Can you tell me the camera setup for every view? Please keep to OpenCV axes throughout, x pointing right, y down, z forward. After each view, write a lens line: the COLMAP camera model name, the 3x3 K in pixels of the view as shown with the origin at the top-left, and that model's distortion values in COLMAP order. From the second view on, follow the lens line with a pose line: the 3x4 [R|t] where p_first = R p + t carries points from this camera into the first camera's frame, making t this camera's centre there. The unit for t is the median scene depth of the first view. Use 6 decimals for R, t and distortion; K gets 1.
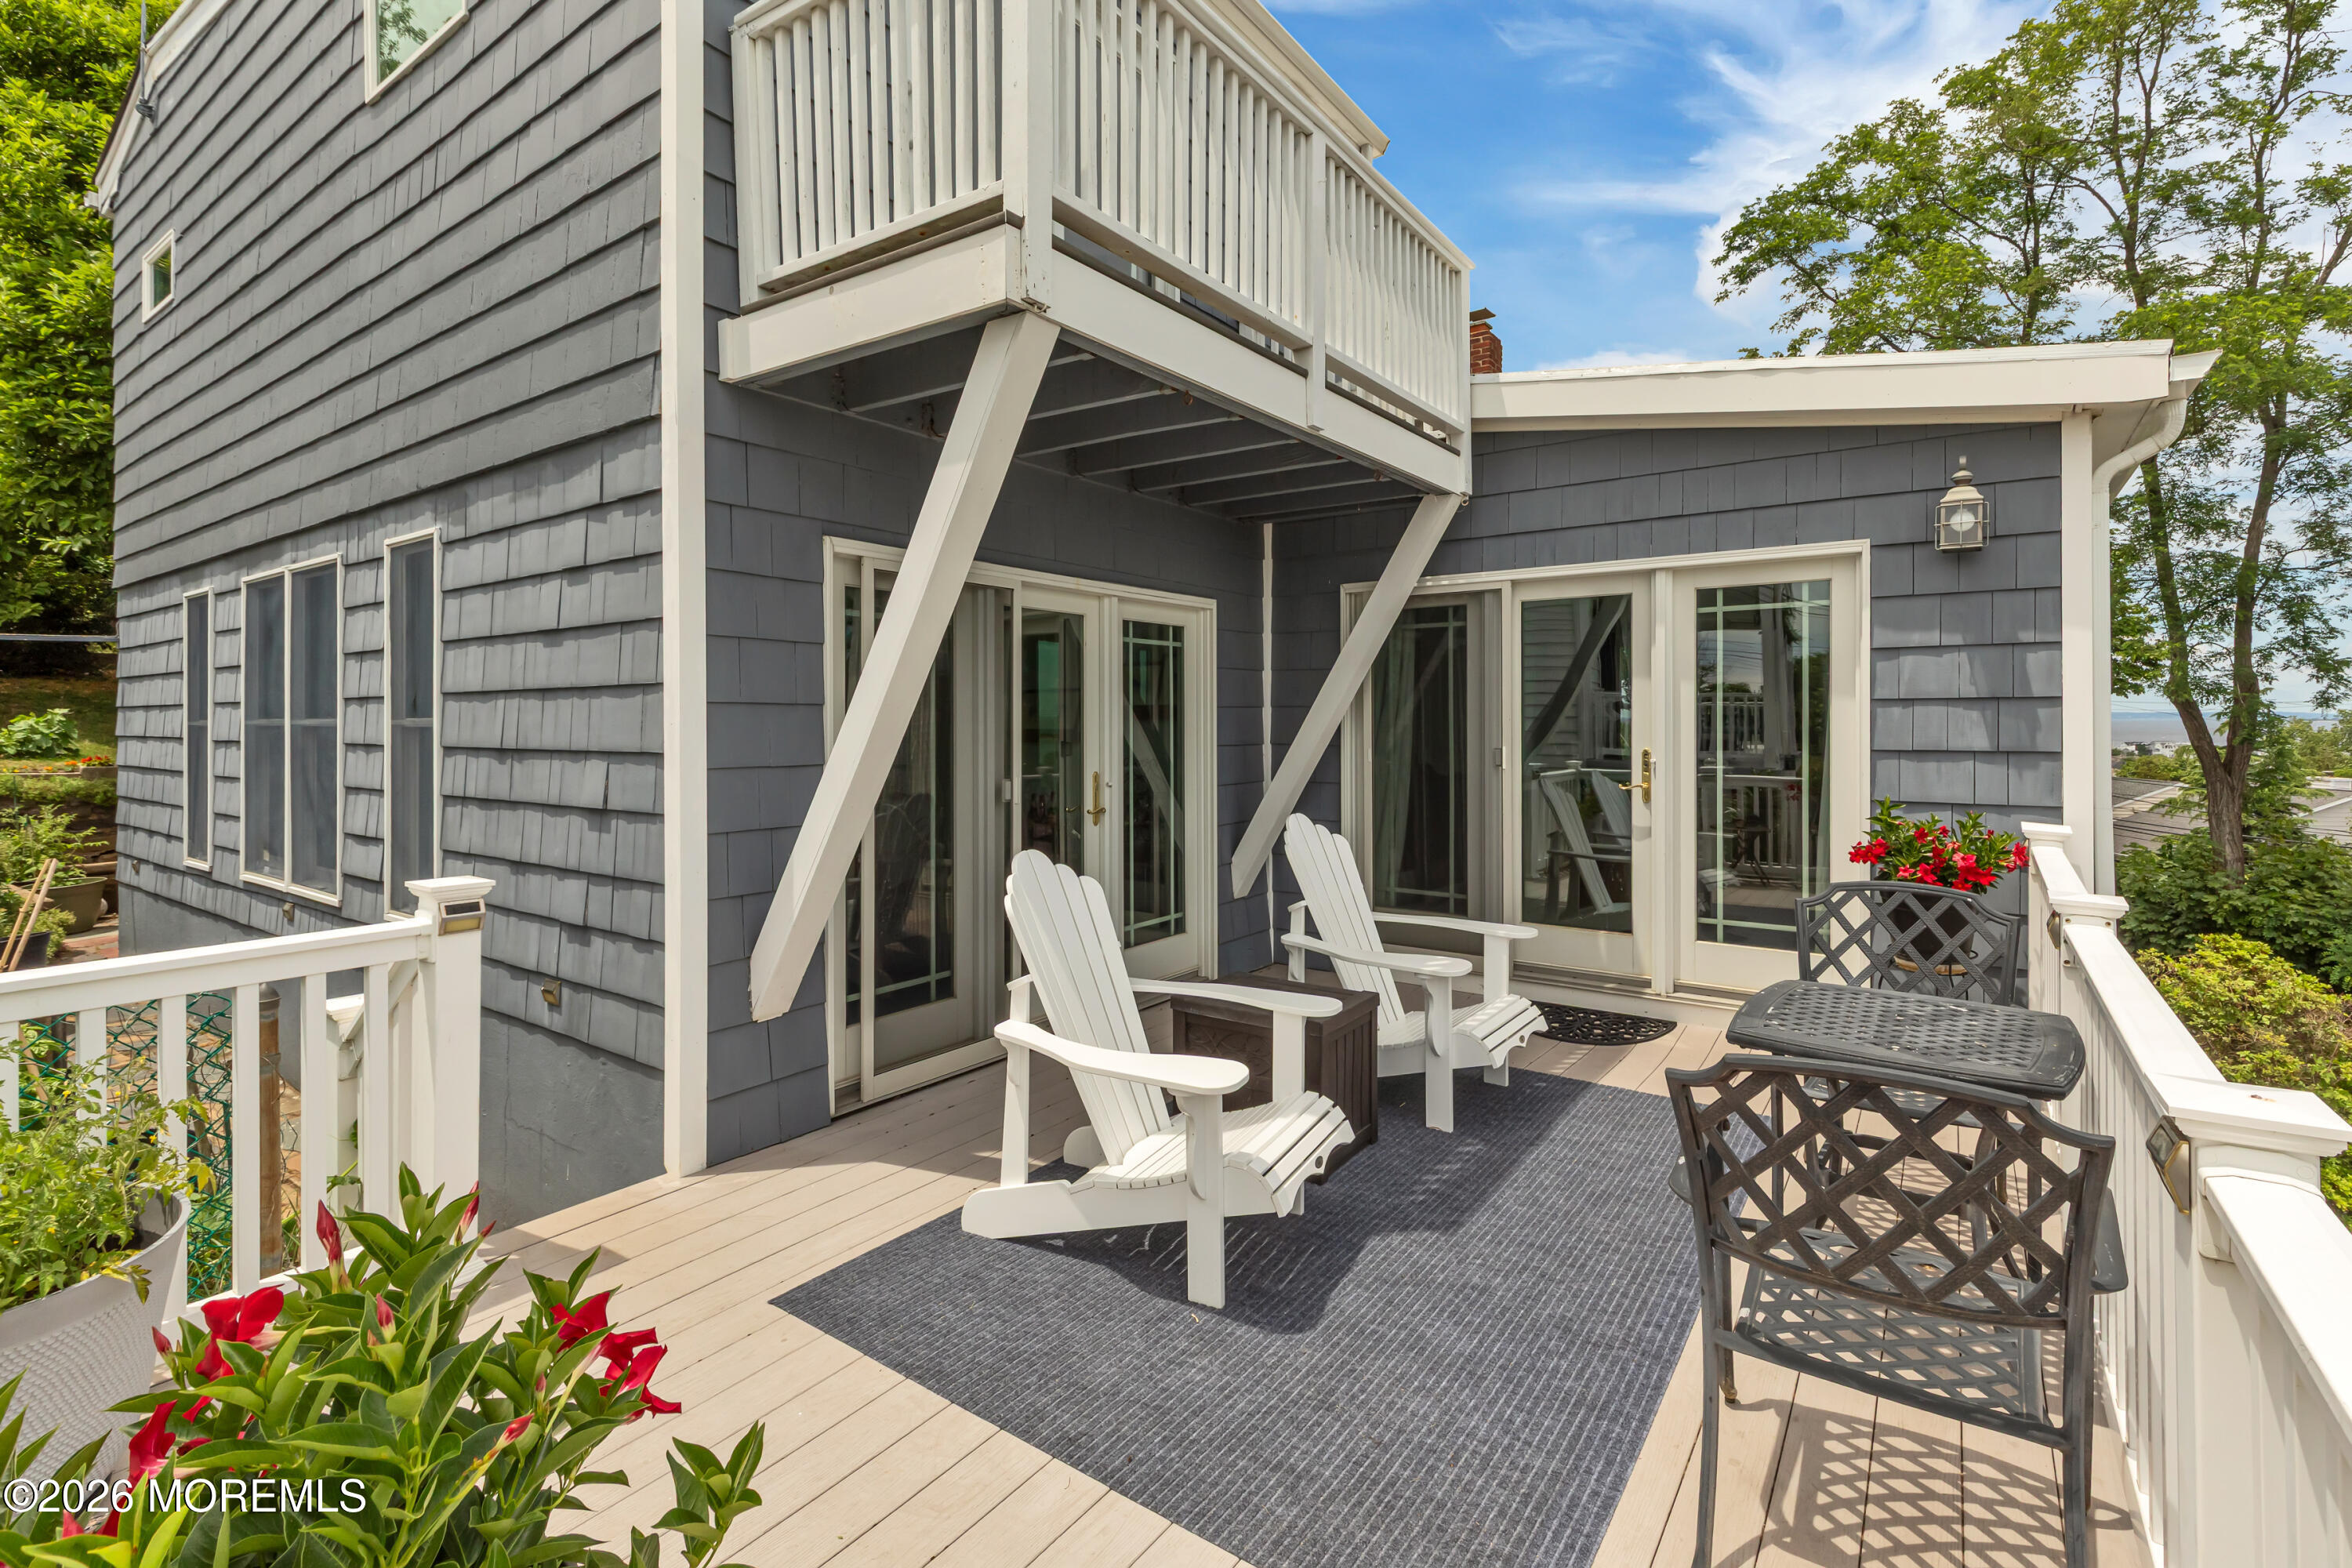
lens RADIAL K [[1080.7, 0, 1174.2], [0, 1080.7, 715.6], [0, 0, 1]] dist [-0.000184, 0.001073]
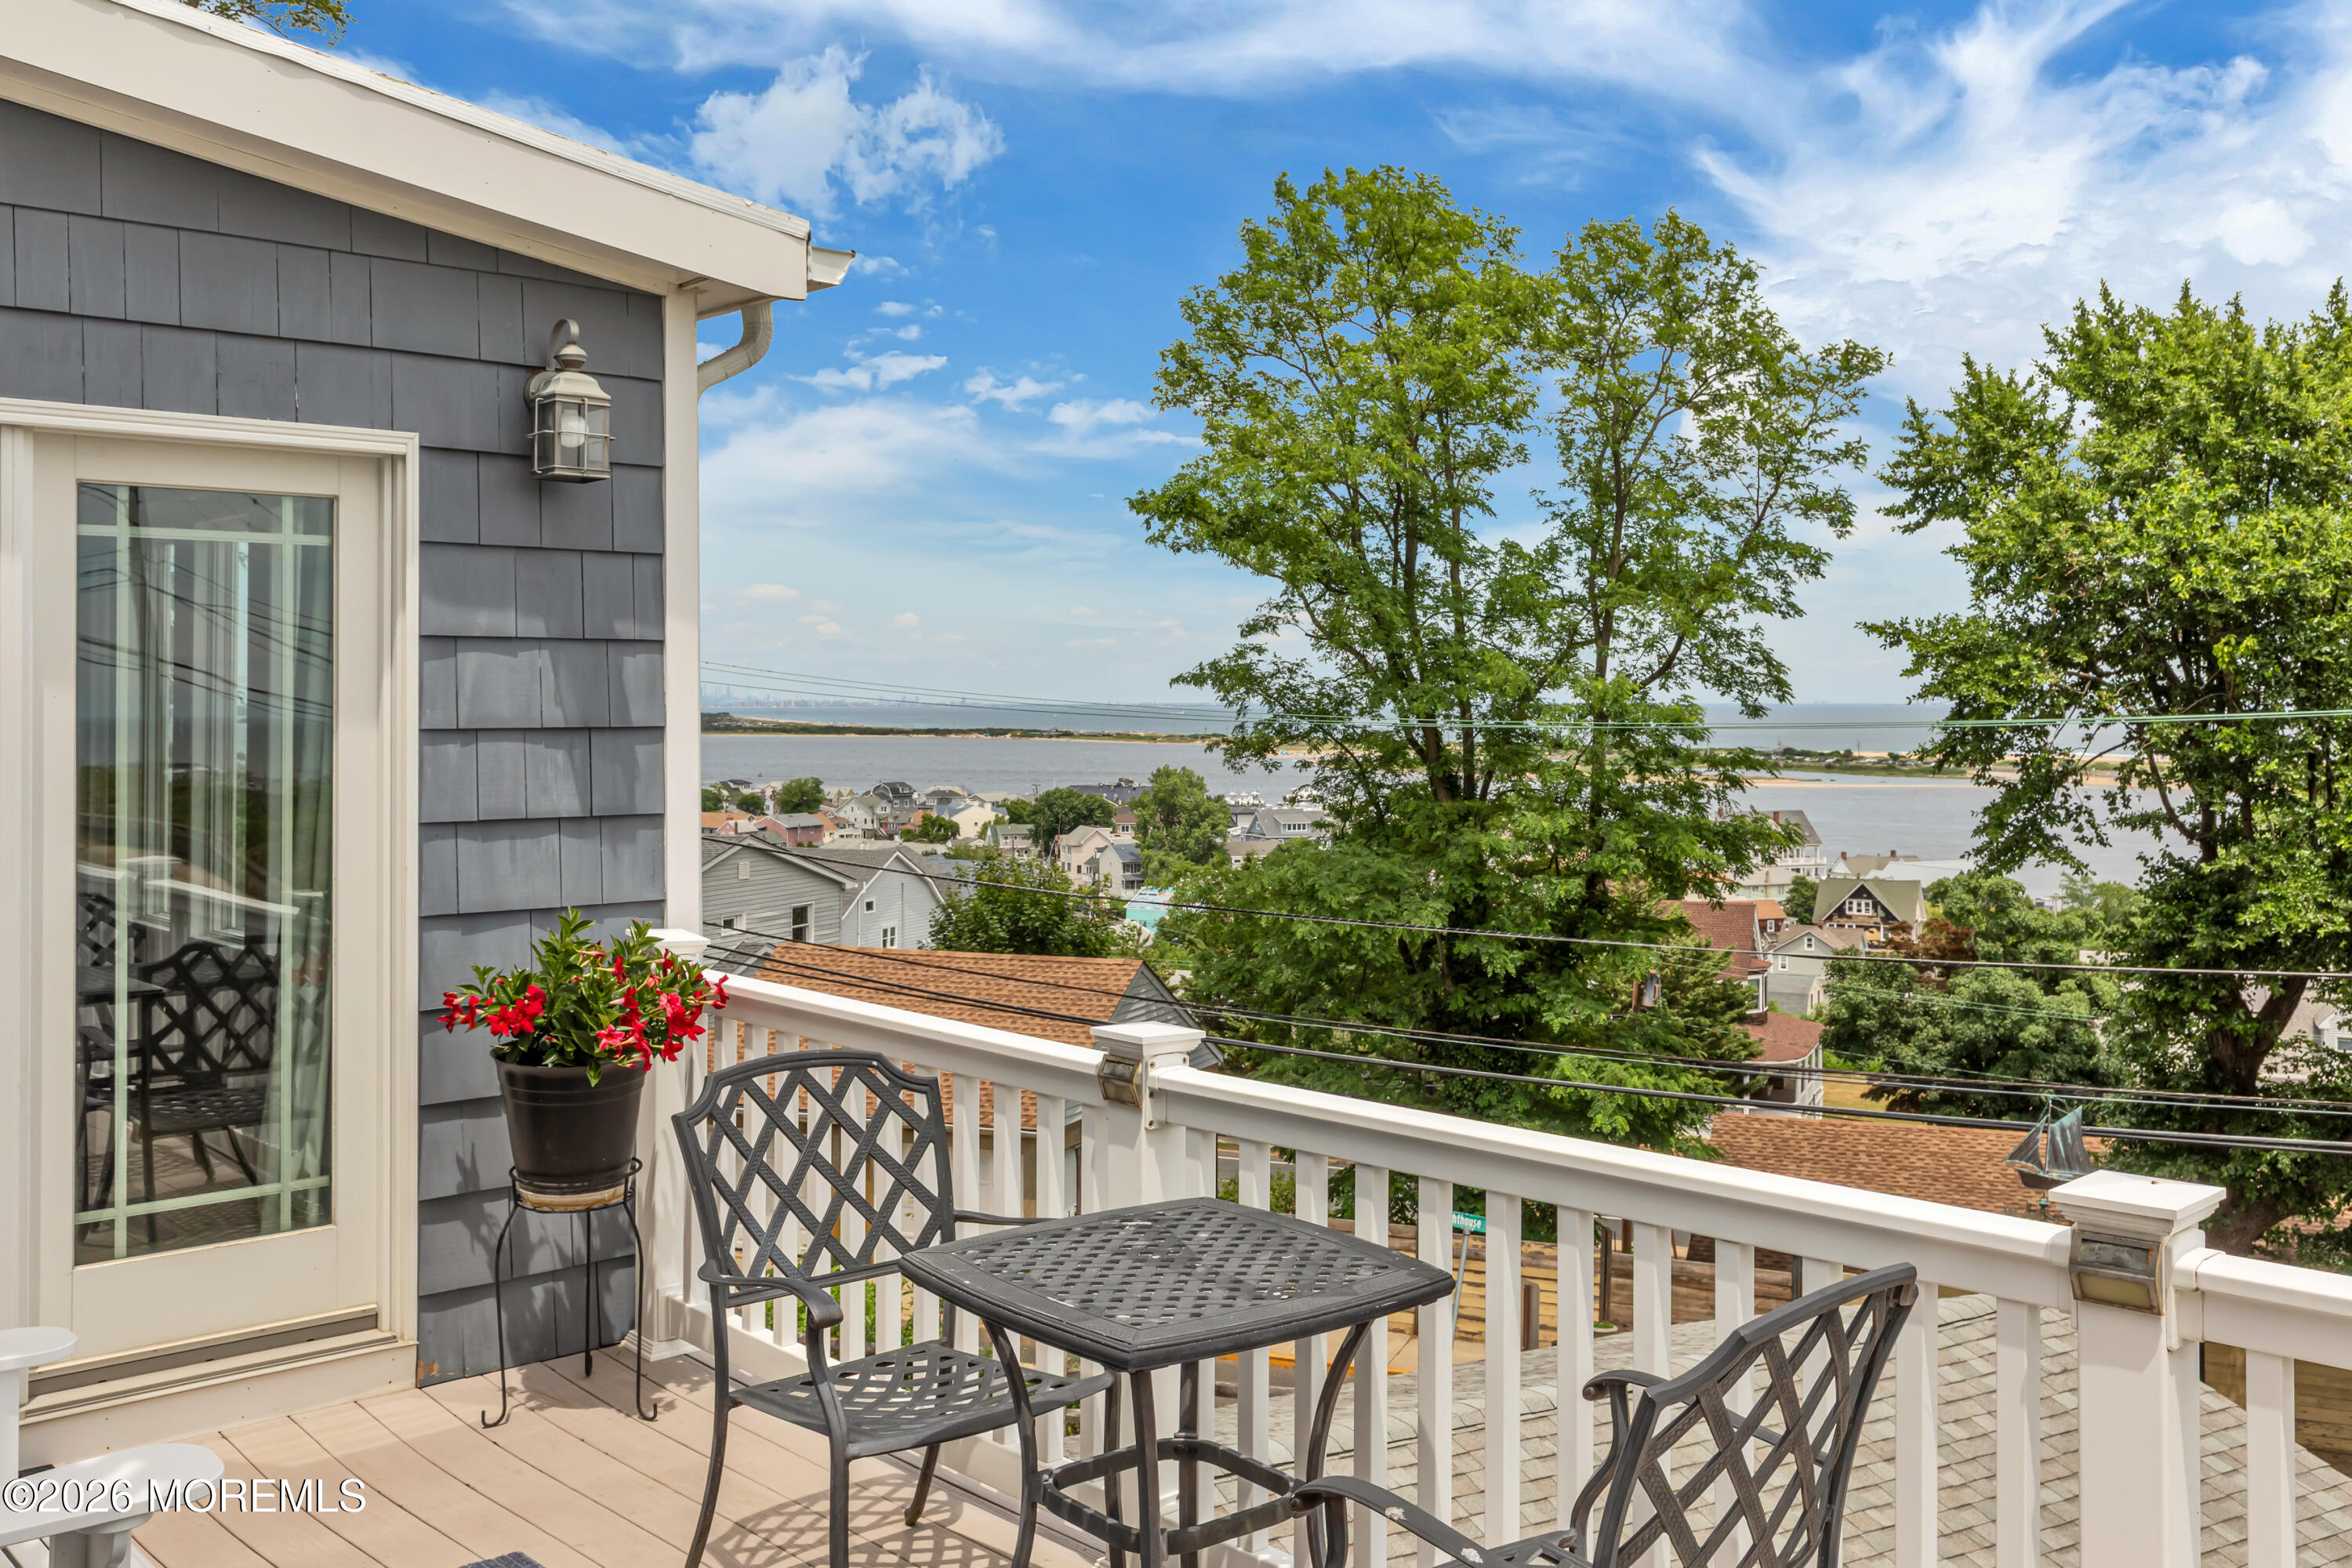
lens RADIAL K [[2130.9, 0, 1205.0], [0, 2130.9, 690.4], [0, 0, 1]] dist [0.009639, -0.002175]
pose [[0.193618, 0.007588, 0.981048, -0.098224], [-0.002677, 0.999970, -0.007206, -0.008448], [-0.981073, -0.001231, 0.193633, 0.122536]]
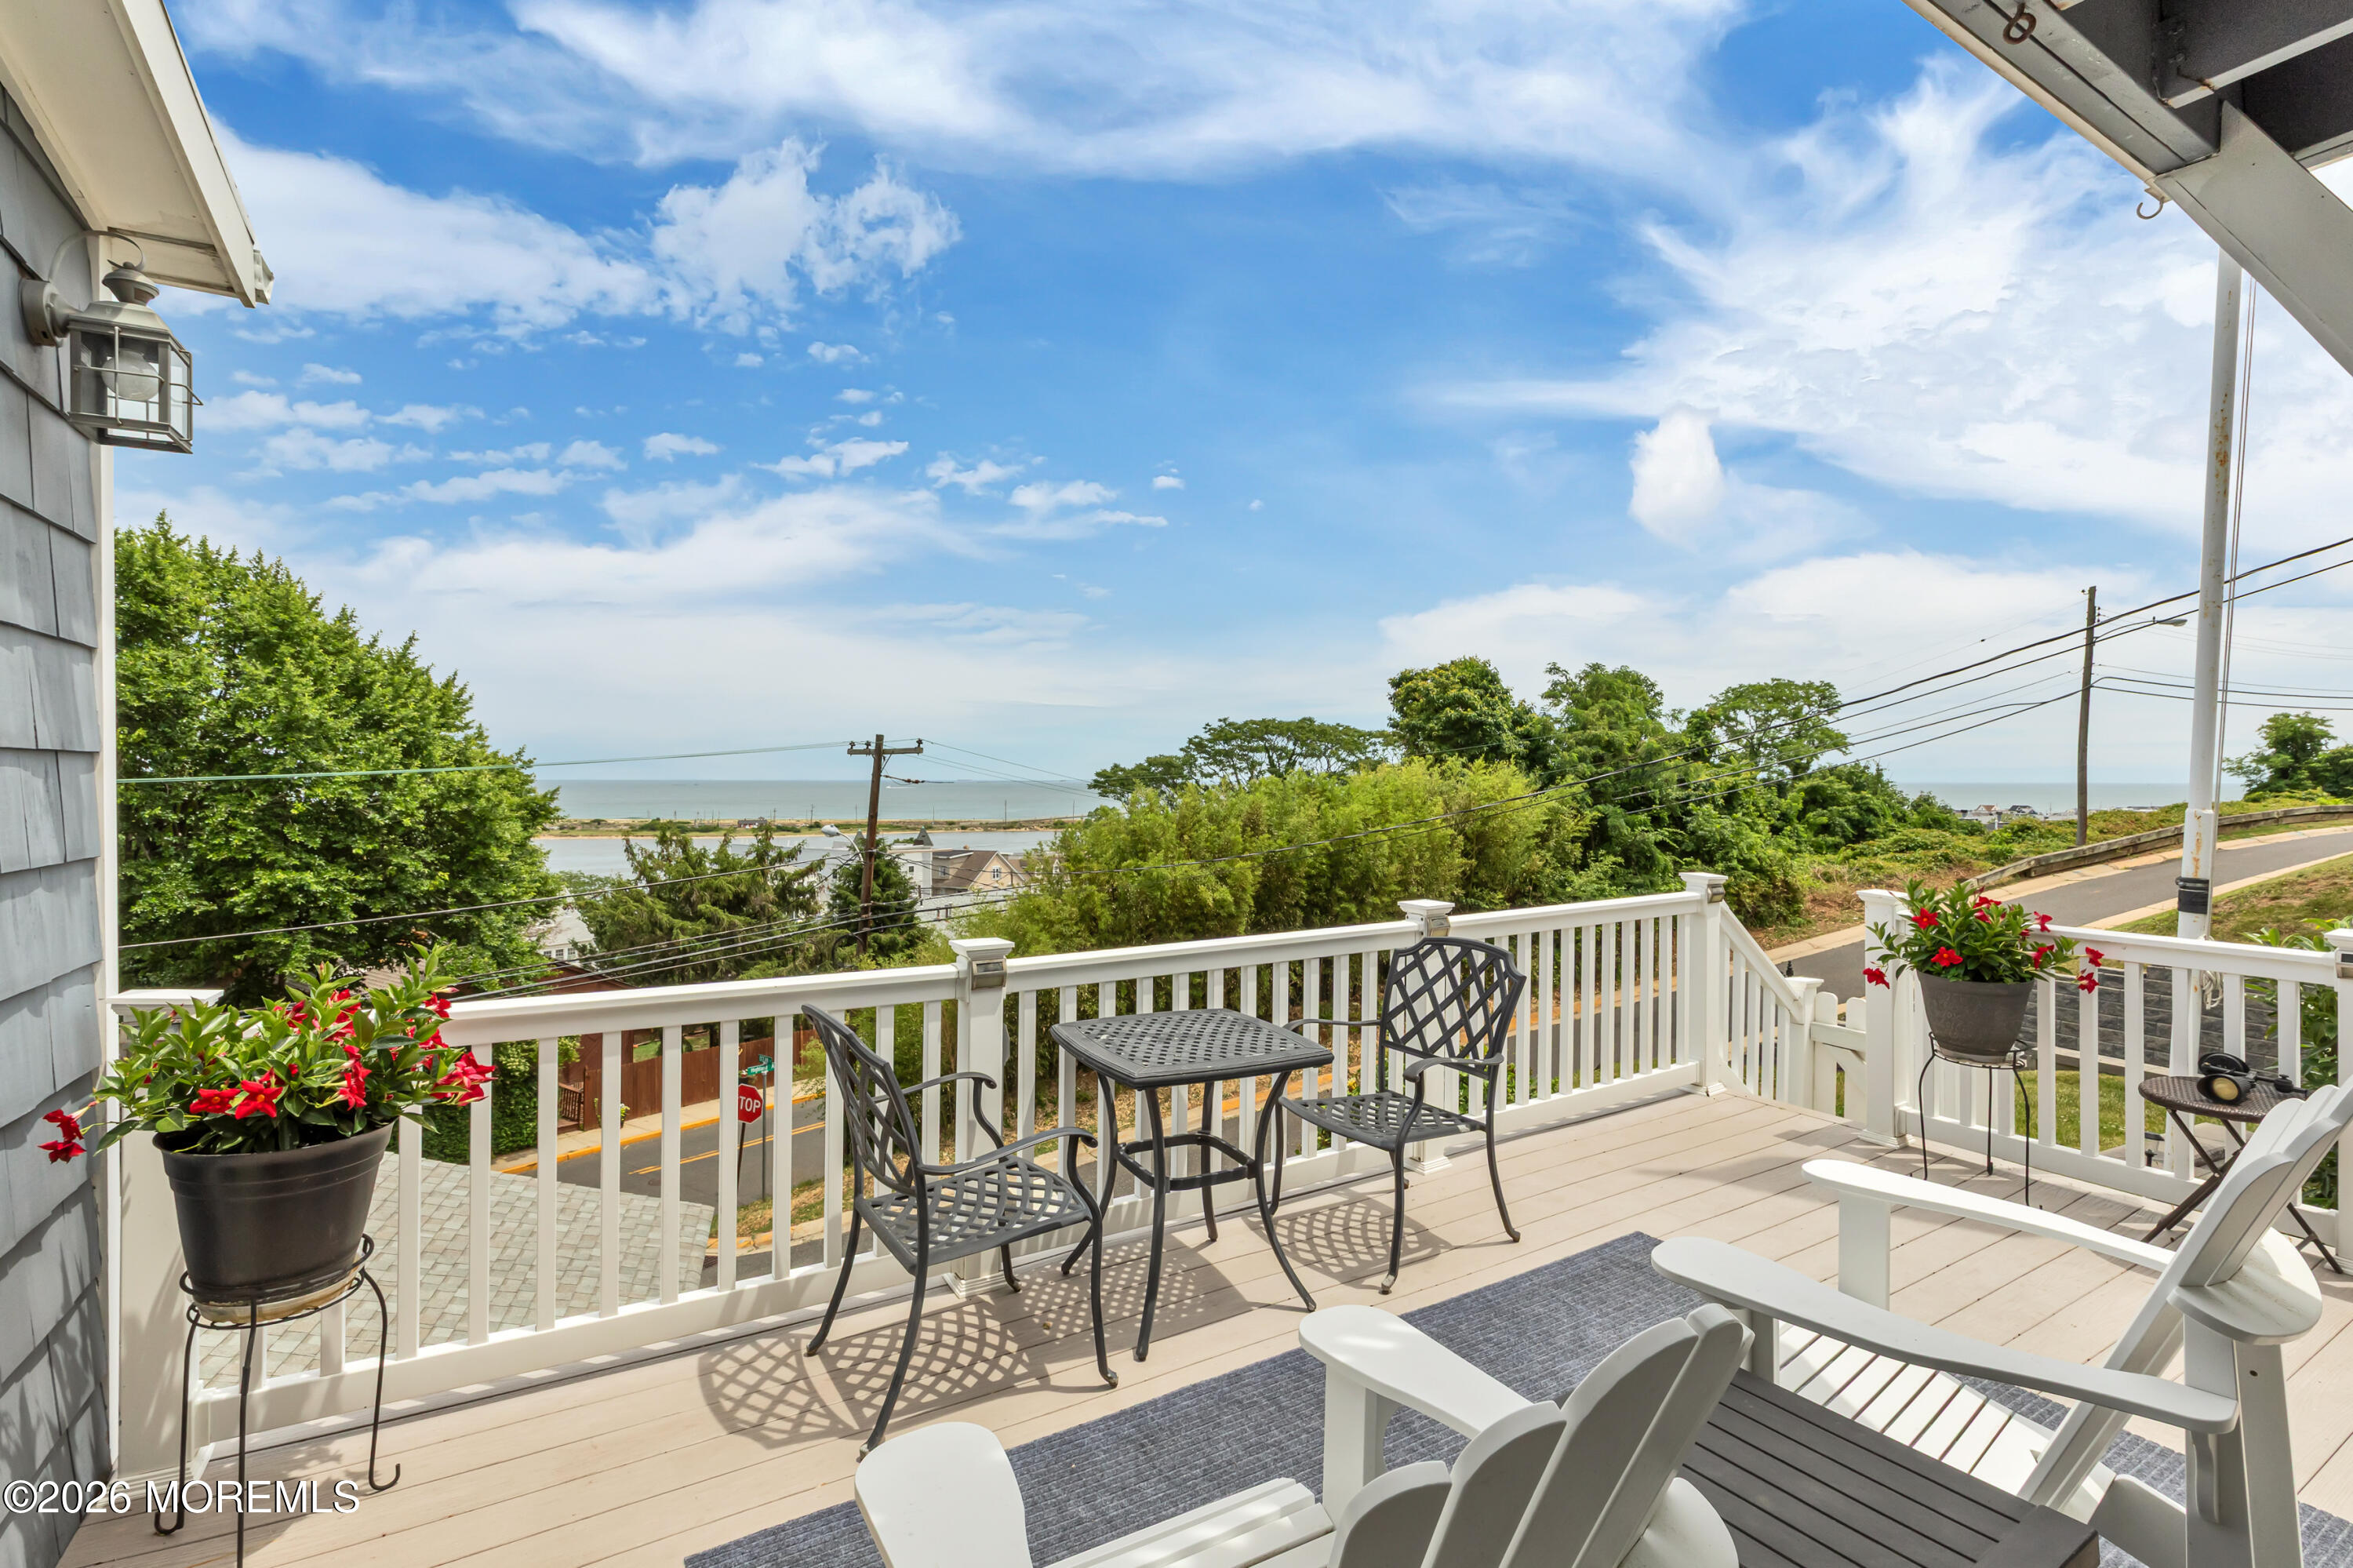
lens RADIAL K [[1069.8, 0, 1167.2], [0, 1069.8, 778.2], [0, 0, 1]] dist [0.001326, -0.000943]
pose [[-0.920690, 0.000234, 0.390295, 0.035567], [-0.001609, 0.999989, -0.004396, -0.000700], [-0.390291, -0.004675, -0.920680, 0.353232]]
